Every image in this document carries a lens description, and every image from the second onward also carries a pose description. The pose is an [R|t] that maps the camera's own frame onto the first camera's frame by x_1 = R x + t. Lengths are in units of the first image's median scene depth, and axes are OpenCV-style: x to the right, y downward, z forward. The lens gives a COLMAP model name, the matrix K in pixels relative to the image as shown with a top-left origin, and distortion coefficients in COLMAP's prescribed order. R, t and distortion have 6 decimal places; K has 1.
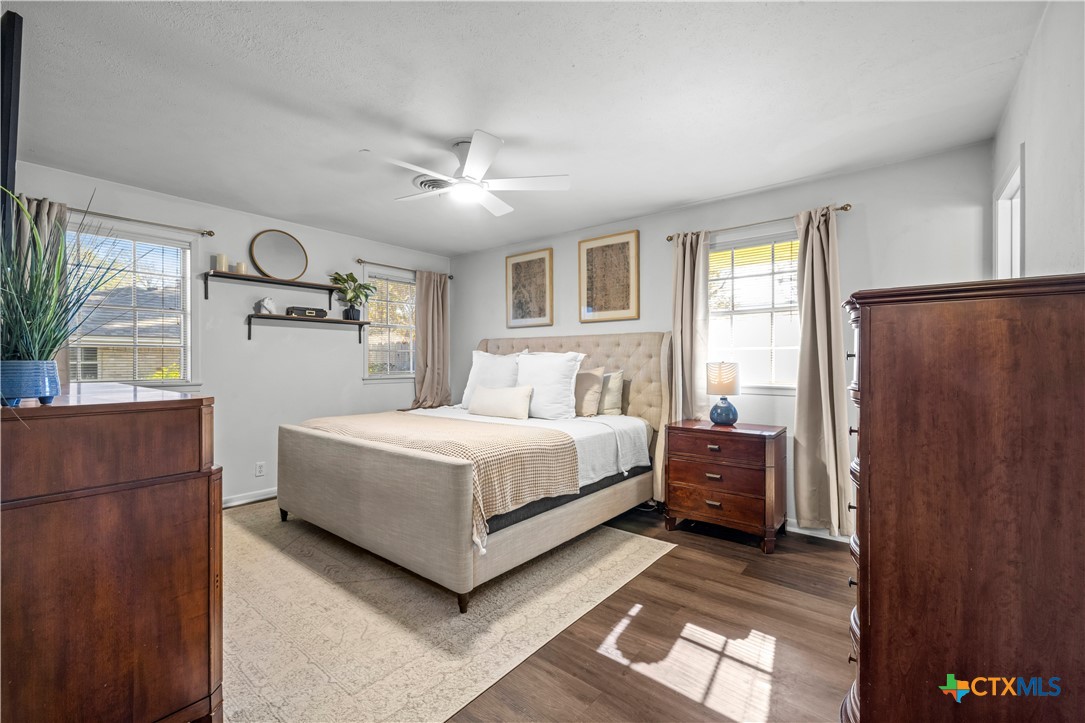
lens RADIAL K [[452.4, 0, 547.8], [0, 452.4, 360.0], [0, 0, 1]] dist [0.000574, 0.000190]
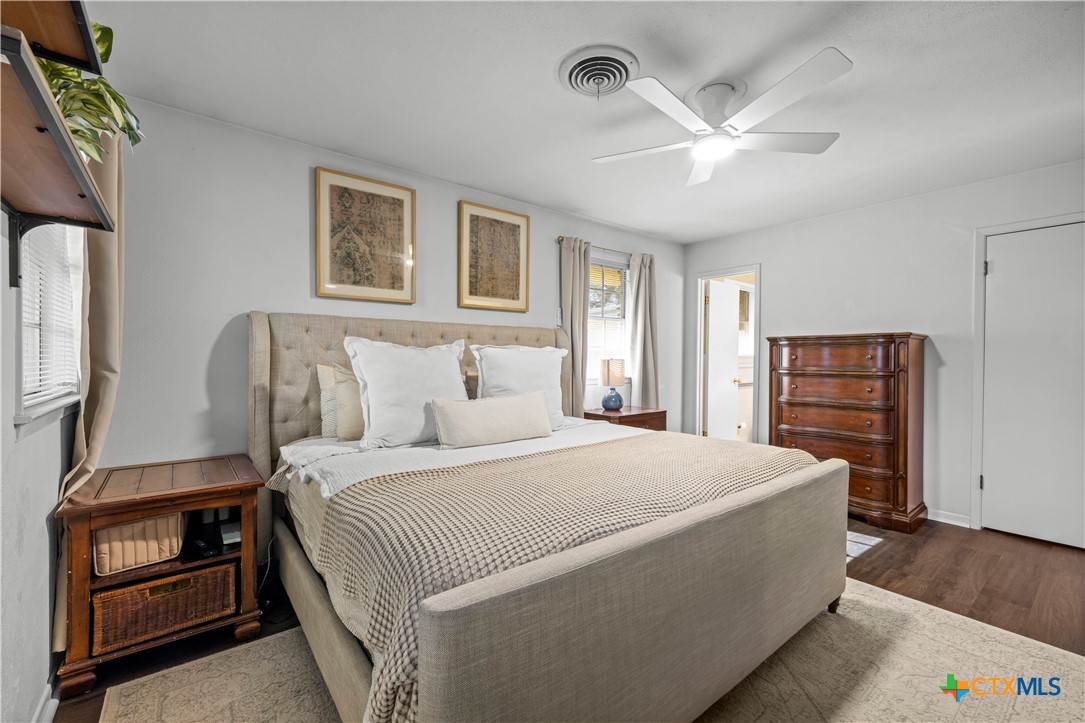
lens RADIAL K [[456.8, 0, 544.1], [0, 456.8, 356.0], [0, 0, 1]] dist [0.001632, 0.000410]
pose [[0.225454, 0.001143, 0.974253, -0.694659], [-0.009894, 0.999950, 0.001116, -0.002235], [-0.974204, -0.009891, 0.225454, 0.739077]]
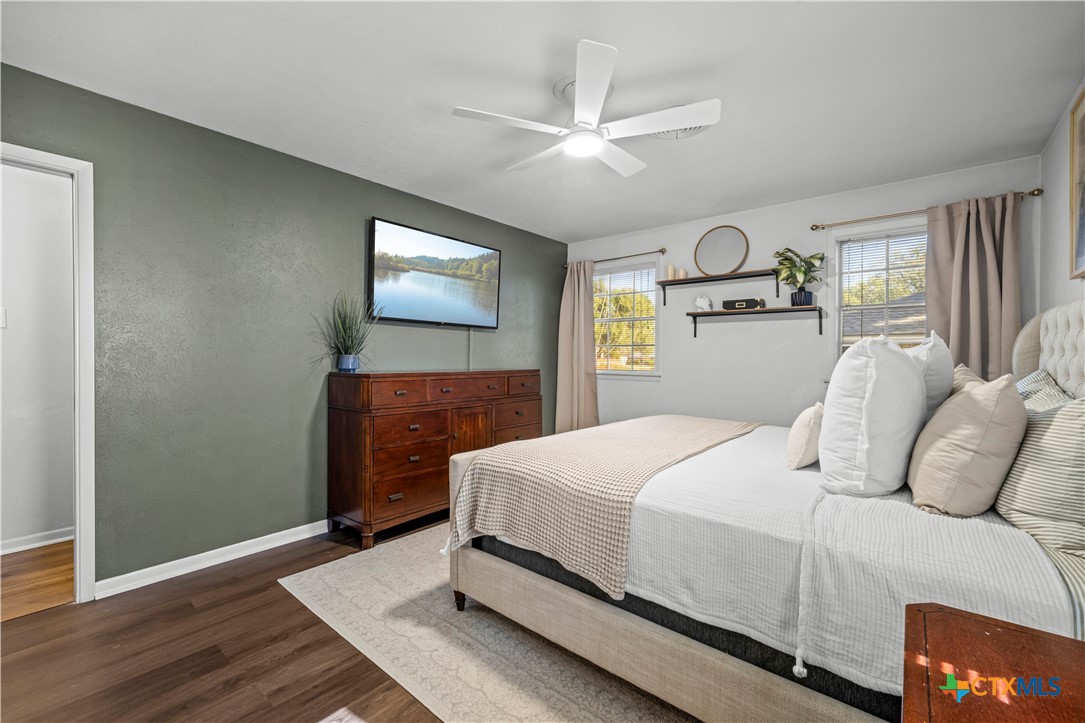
lens RADIAL K [[456.8, 0, 544.1], [0, 456.8, 356.0], [0, 0, 1]] dist [0.001632, 0.000410]
pose [[-0.017142, 0.000401, -0.999853, 0.425845], [-0.002749, 0.999996, 0.000448, 0.001360], [0.999849, 0.002756, -0.017141, 0.632106]]
